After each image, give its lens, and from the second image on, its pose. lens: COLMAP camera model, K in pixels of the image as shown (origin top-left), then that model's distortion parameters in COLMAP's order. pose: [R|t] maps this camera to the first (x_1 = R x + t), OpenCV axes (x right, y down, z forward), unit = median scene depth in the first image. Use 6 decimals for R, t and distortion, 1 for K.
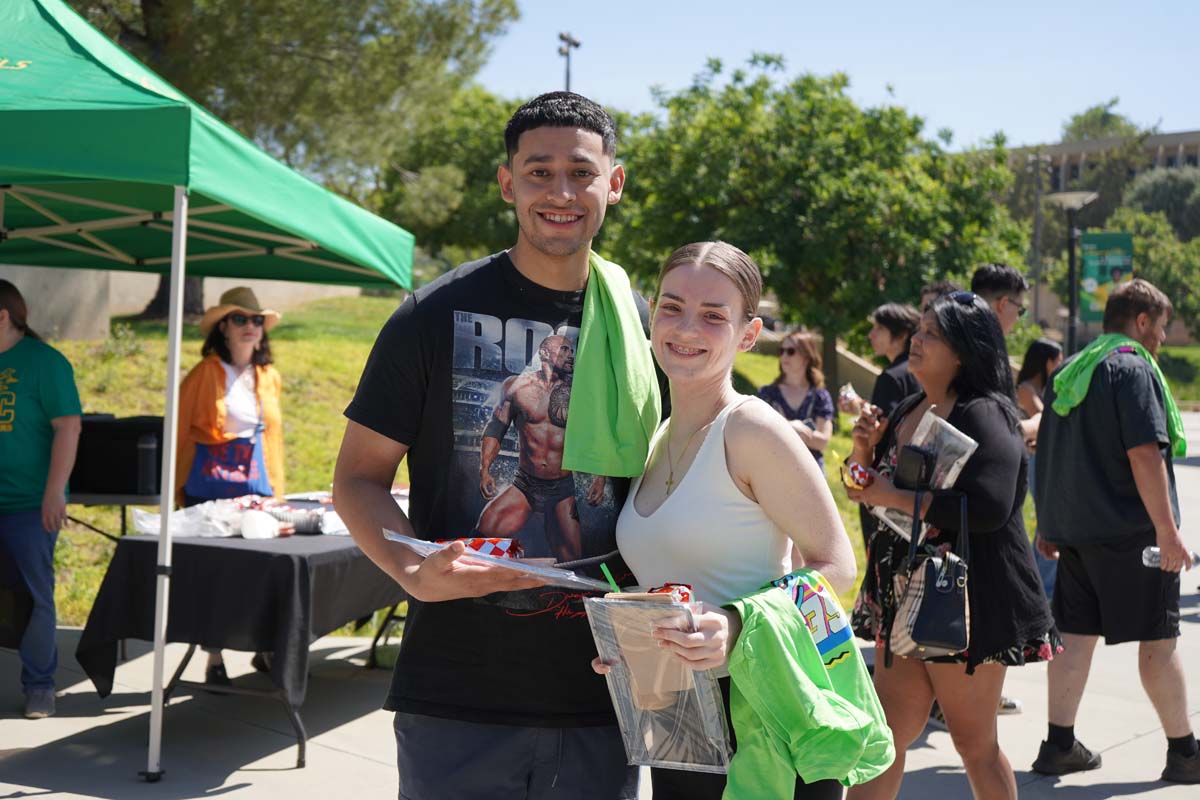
lens RADIAL K [[1549.3, 0, 600.0], [0, 1549.3, 400.0], [0, 0, 1]] dist [-0.021564, -0.004692]
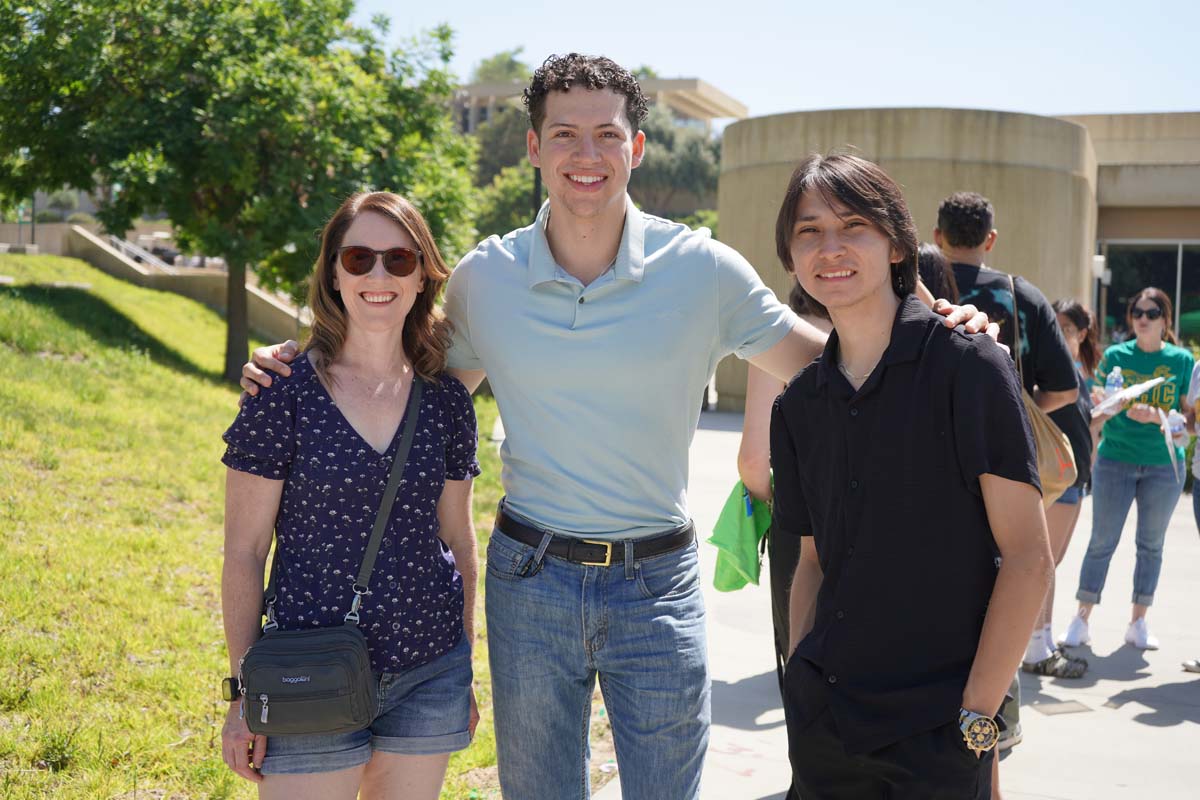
lens RADIAL K [[1526.0, 0, 600.0], [0, 1526.0, 400.0], [0, 0, 1]] dist [-0.033492, -0.004866]
pose [[0.928545, -0.011926, 0.371029, 0.032459], [-0.002958, 0.999214, 0.039522, -0.004908], [-0.371209, -0.037796, 0.927780, 0.217164]]
